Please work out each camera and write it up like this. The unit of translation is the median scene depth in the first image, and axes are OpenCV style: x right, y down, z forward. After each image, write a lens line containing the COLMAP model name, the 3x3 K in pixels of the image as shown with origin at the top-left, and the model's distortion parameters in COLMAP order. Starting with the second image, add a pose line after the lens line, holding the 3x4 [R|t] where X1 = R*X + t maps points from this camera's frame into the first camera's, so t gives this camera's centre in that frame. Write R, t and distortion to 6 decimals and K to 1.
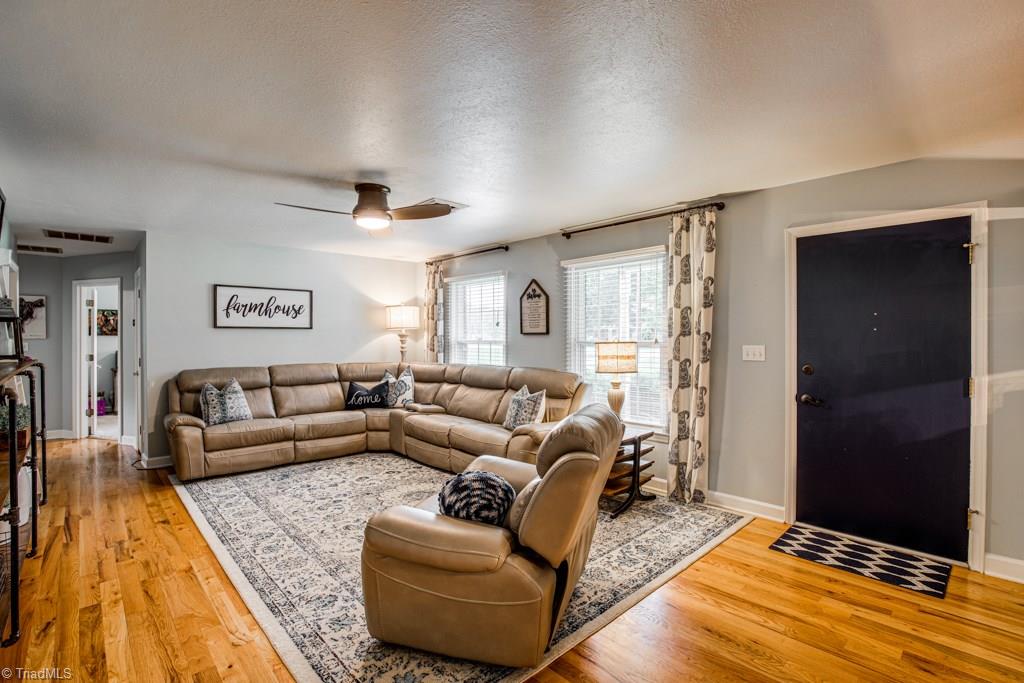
lens RADIAL K [[469.5, 0, 518.8], [0, 469.5, 339.4], [0, 0, 1]] dist [-0.036851, 0.007383]
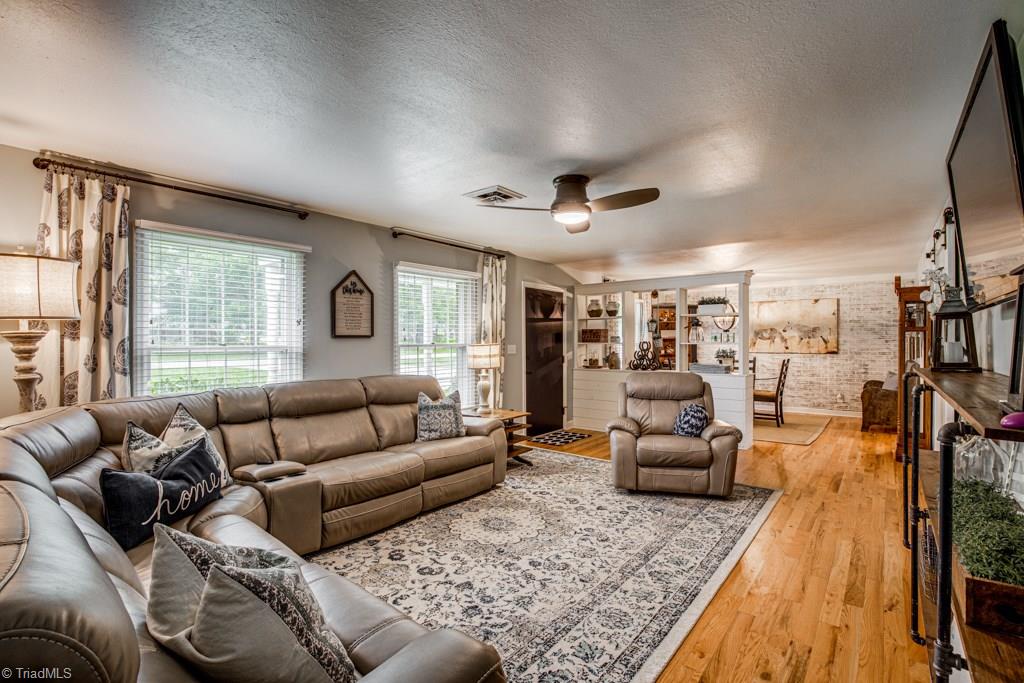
lens RADIAL K [[469.5, 0, 514.3], [0, 469.5, 338.8], [0, 0, 1]] dist [-0.036851, 0.007383]
pose [[-0.127303, 0.004184, 0.991855, -0.872232], [0.009927, 0.999946, -0.002944, -0.003276], [-0.991814, 0.009472, -0.127338, 0.878331]]
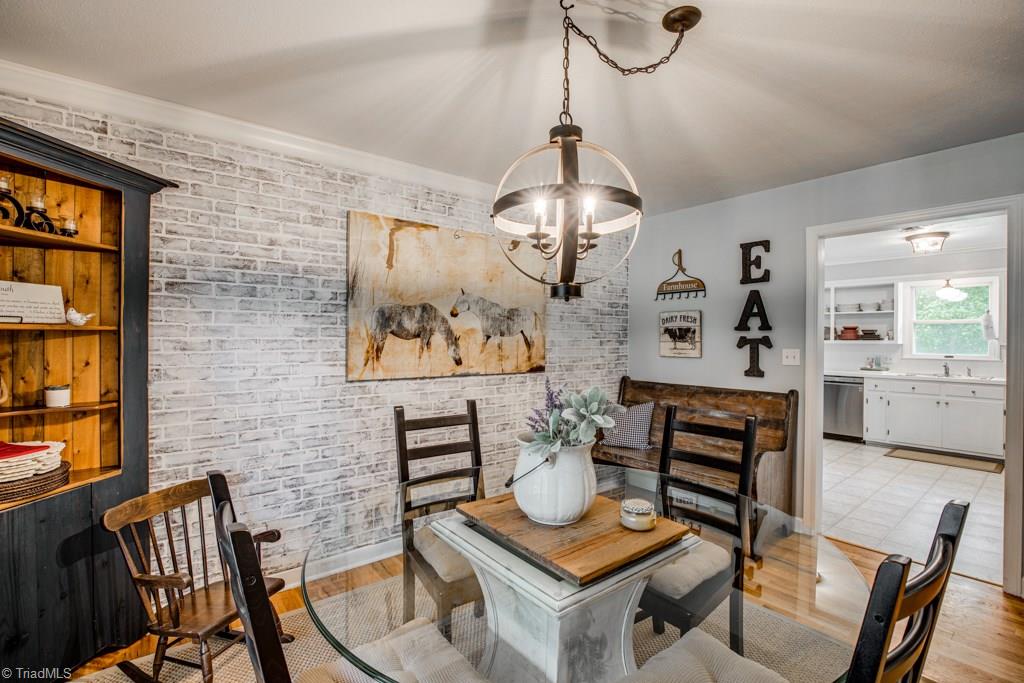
lens RADIAL K [[469.5, 0, 517.8], [0, 469.5, 339.2], [0, 0, 1]] dist [-0.036851, 0.007383]
pose [[-0.997275, -0.005786, 0.073548, 0.622847], [-0.005120, 0.999944, 0.009246, -0.000714], [-0.073598, 0.008844, -0.997249, 0.257537]]
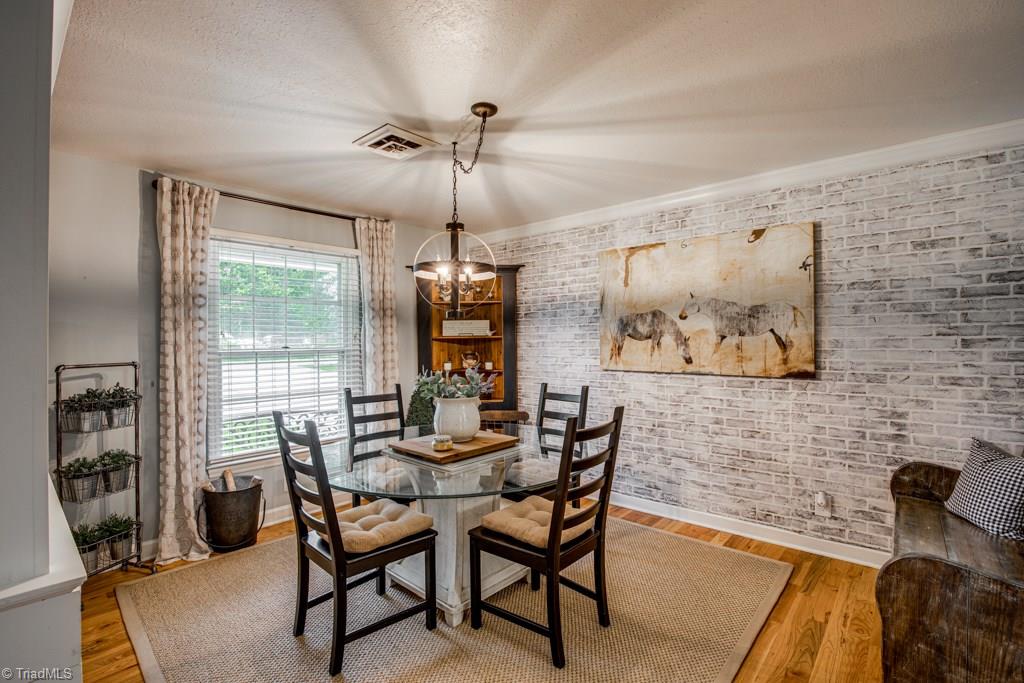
lens RADIAL K [[469.5, 0, 511.3], [0, 469.5, 338.3], [0, 0, 1]] dist [-0.036851, 0.007383]
pose [[-0.077705, 0.005105, 0.996963, 0.077940], [0.015896, 0.999866, -0.003881, 0.001973], [-0.996850, 0.015546, -0.077776, -0.061522]]
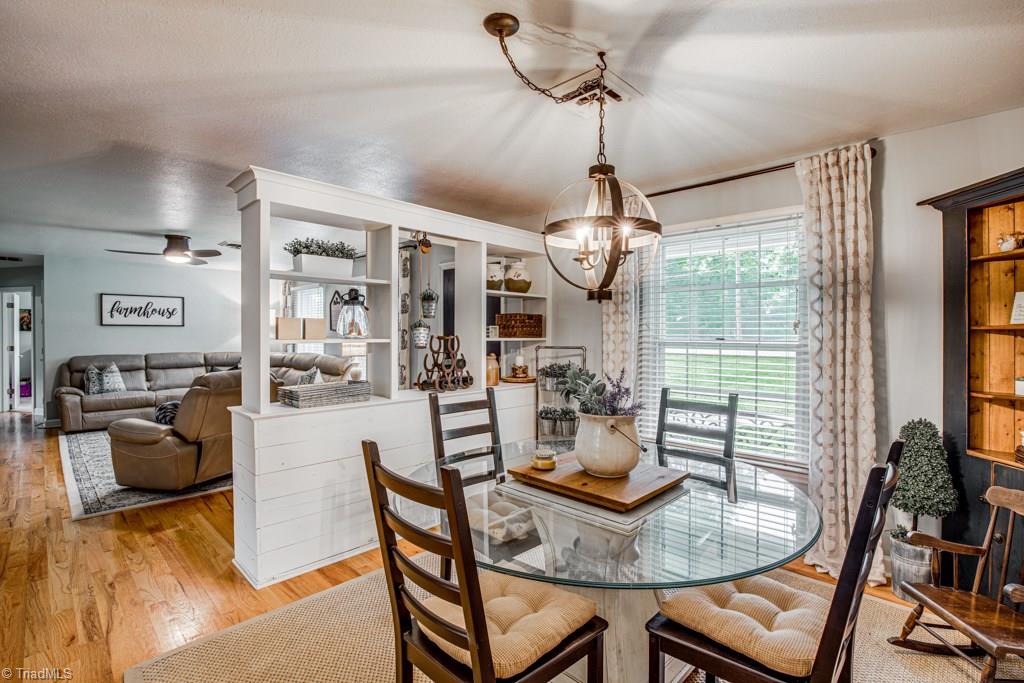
lens RADIAL K [[469.5, 0, 517.7], [0, 469.5, 340.2], [0, 0, 1]] dist [-0.036851, 0.007383]
pose [[0.998950, 0.001584, 0.045776, 0.529844], [-0.001994, 0.999958, 0.008919, 0.003961], [-0.045760, -0.009001, 0.998912, -0.416246]]
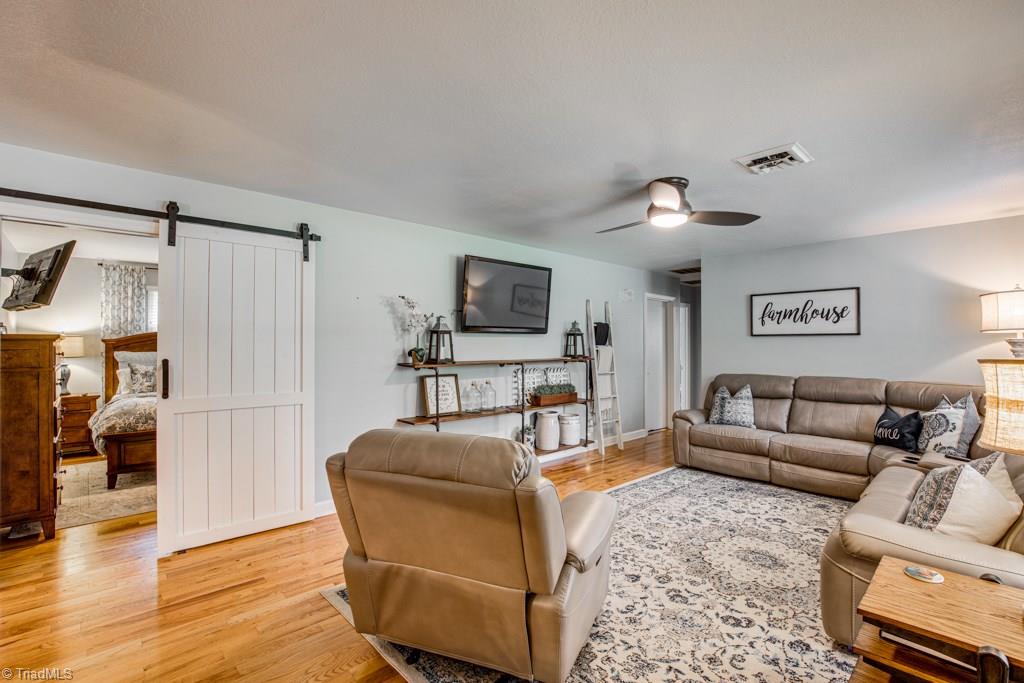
lens RADIAL K [[469.5, 0, 516.9], [0, 469.5, 339.8], [0, 0, 1]] dist [-0.036851, 0.007383]
pose [[-0.006149, -0.009610, -0.999935, 0.428340], [-0.006814, 0.999931, -0.009568, -0.002727], [0.999958, 0.006755, -0.006214, 0.504027]]
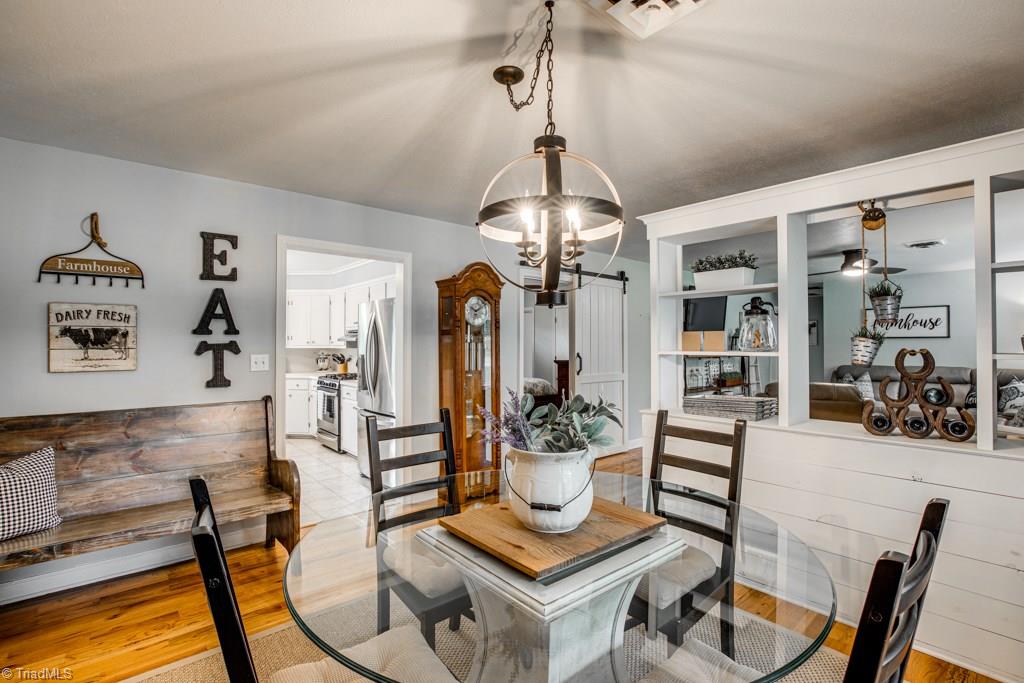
lens RADIAL K [[469.5, 0, 519.5], [0, 469.5, 338.6], [0, 0, 1]] dist [-0.036851, 0.007383]
pose [[-0.040892, -0.012337, -0.999087, 0.917533], [-0.006464, 0.999906, -0.012082, 0.001113], [0.999143, 0.005964, -0.040968, -0.049155]]
